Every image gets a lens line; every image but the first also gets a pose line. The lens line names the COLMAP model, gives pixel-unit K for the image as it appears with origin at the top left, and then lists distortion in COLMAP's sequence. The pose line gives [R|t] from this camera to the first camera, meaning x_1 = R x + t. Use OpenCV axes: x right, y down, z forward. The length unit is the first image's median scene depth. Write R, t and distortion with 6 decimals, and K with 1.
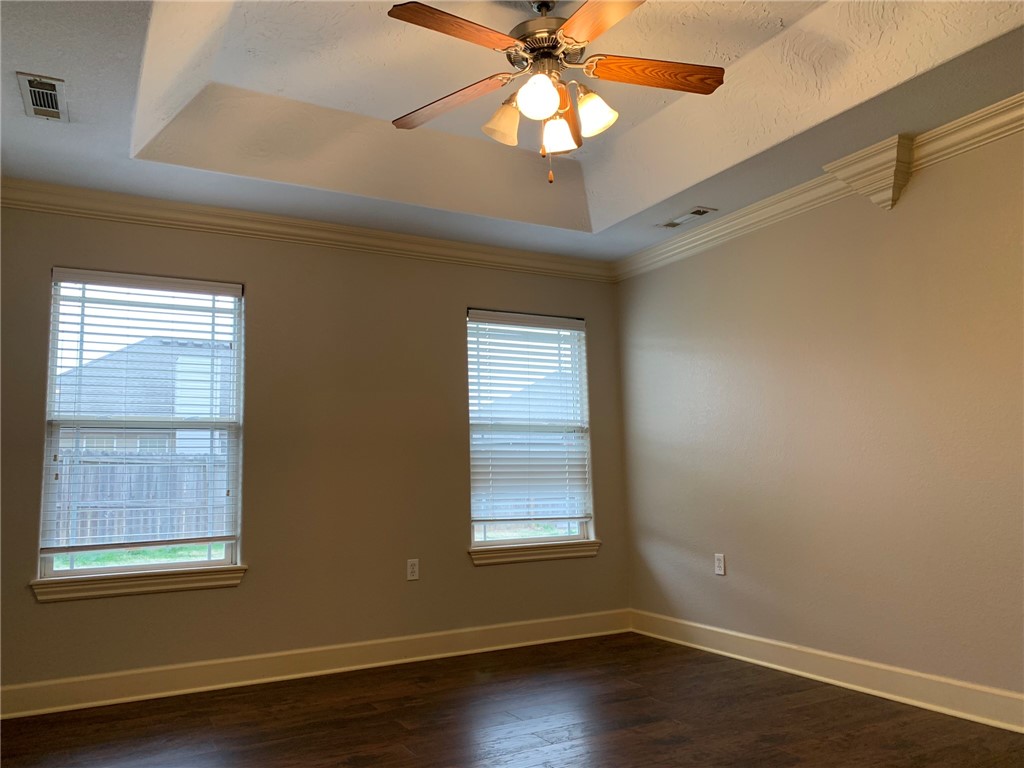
lens RADIAL K [[775.8, 0, 506.0], [0, 775.8, 381.4], [0, 0, 1]] dist [0.109281, -0.174578]
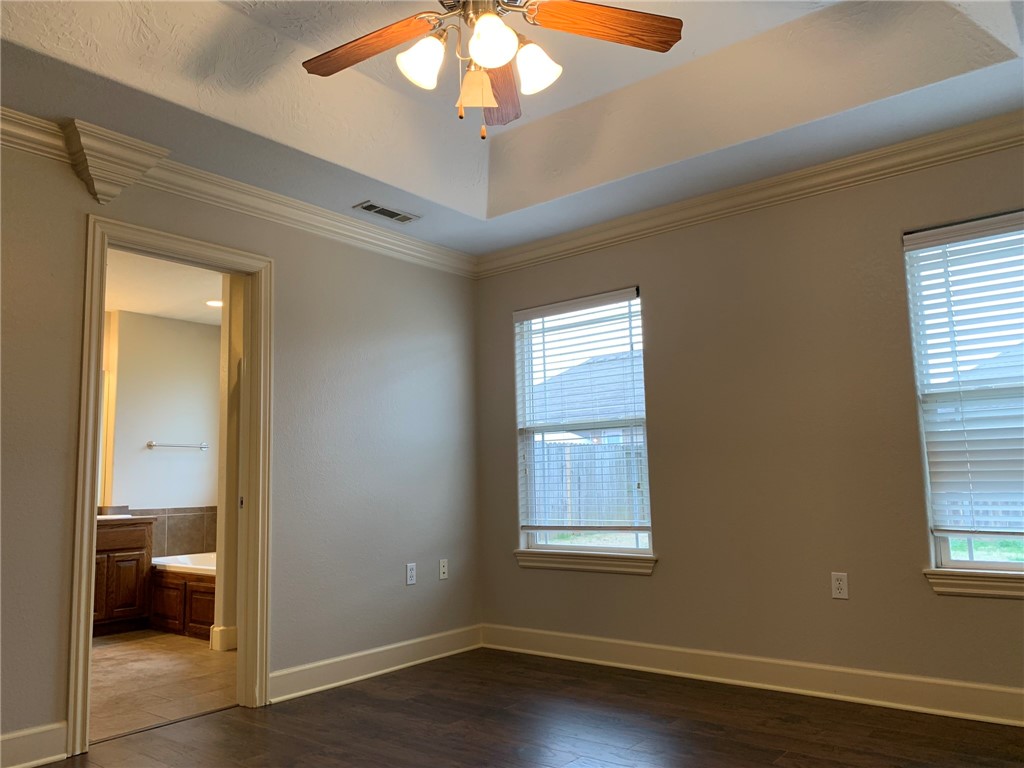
lens RADIAL K [[817.3, 0, 509.3], [0, 817.3, 396.9], [0, 0, 1]] dist [0.033066, -0.003717]
pose [[0.360815, -0.089072, -0.928374, 0.617414], [0.126236, 0.990933, -0.046013, 0.052379], [0.924055, -0.100592, 0.368787, 0.445811]]
